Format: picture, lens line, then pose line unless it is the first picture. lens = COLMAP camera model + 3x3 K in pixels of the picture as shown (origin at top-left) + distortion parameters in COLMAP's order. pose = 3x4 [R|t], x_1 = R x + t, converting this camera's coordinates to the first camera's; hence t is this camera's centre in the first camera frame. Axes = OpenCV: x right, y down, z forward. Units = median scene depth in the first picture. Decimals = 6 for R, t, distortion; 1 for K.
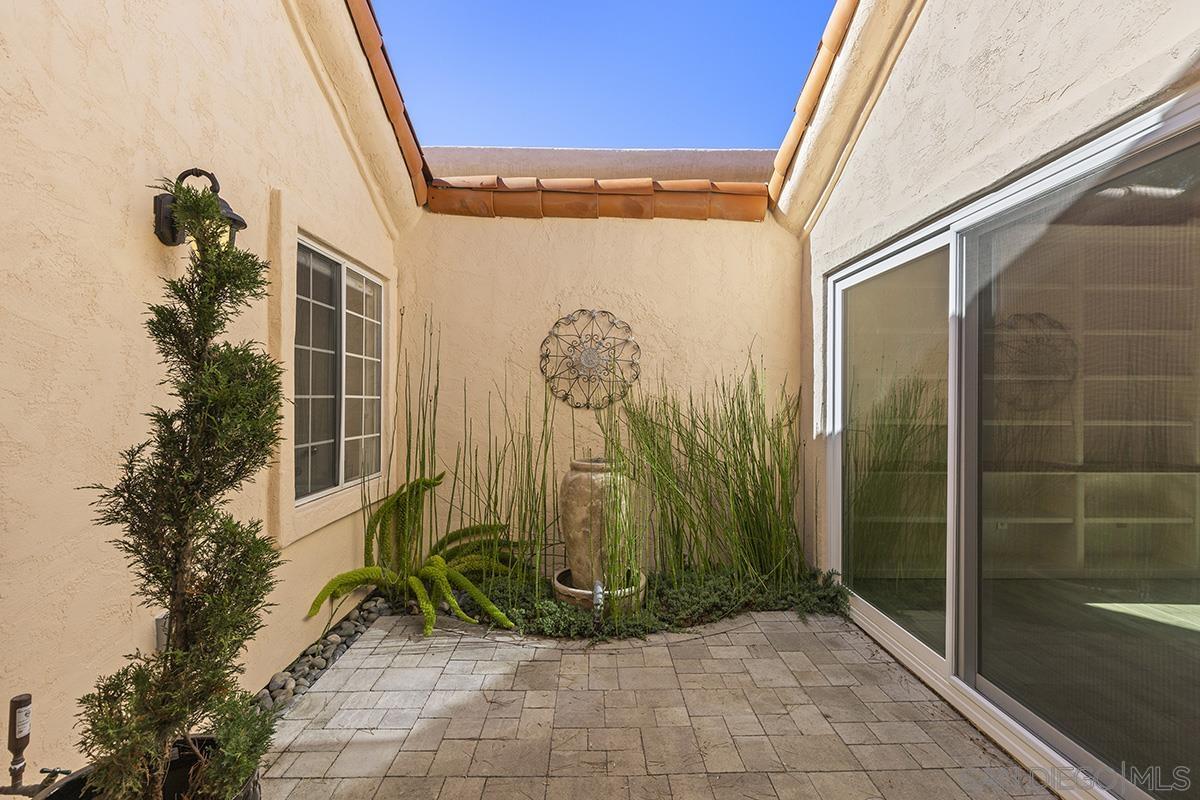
lens RADIAL K [[552.8, 0, 602.1], [0, 552.8, 402.3], [0, 0, 1]] dist [0.002405, 0.000250]
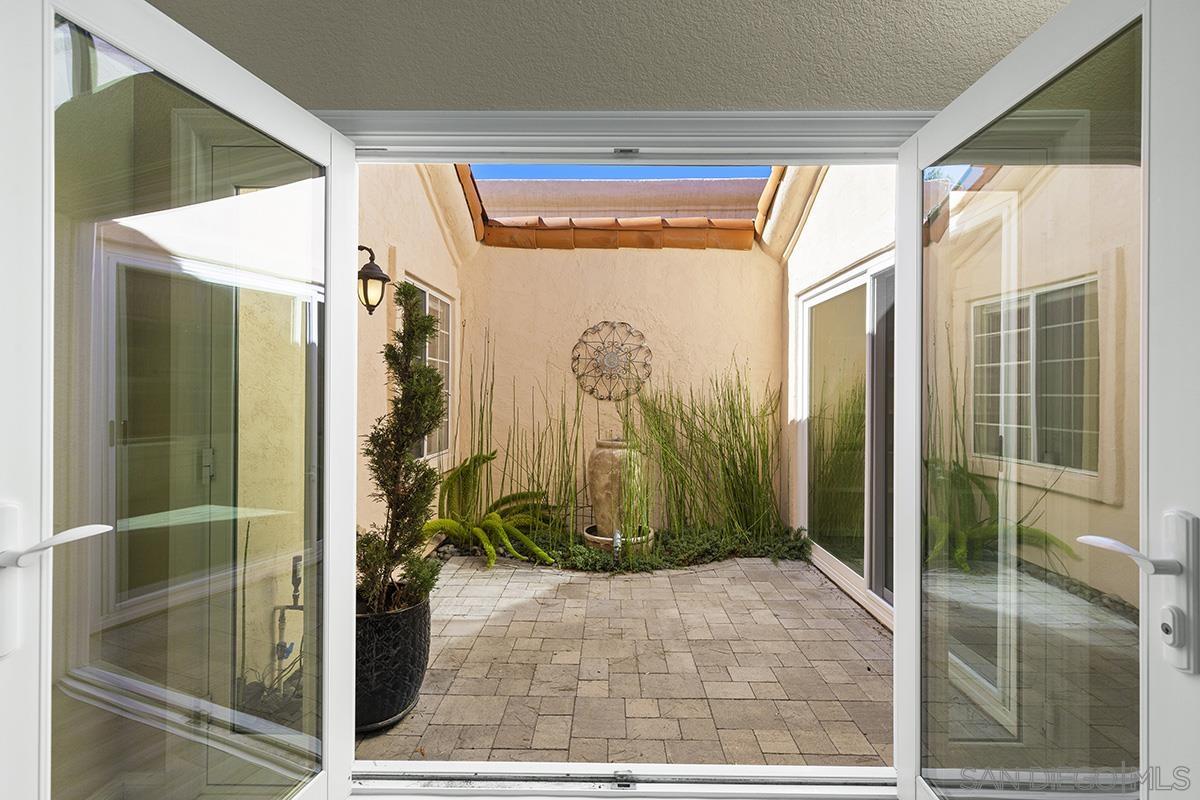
lens RADIAL K [[539.0, 0, 598.7], [0, 539.0, 390.7], [0, 0, 1]] dist [0.013388, -0.002723]
pose [[0.998932, 0.001672, -0.046178, 0.006948], [-0.002090, 0.999957, -0.009010, 0.001006], [0.046161, 0.009097, 0.998893, -0.266470]]
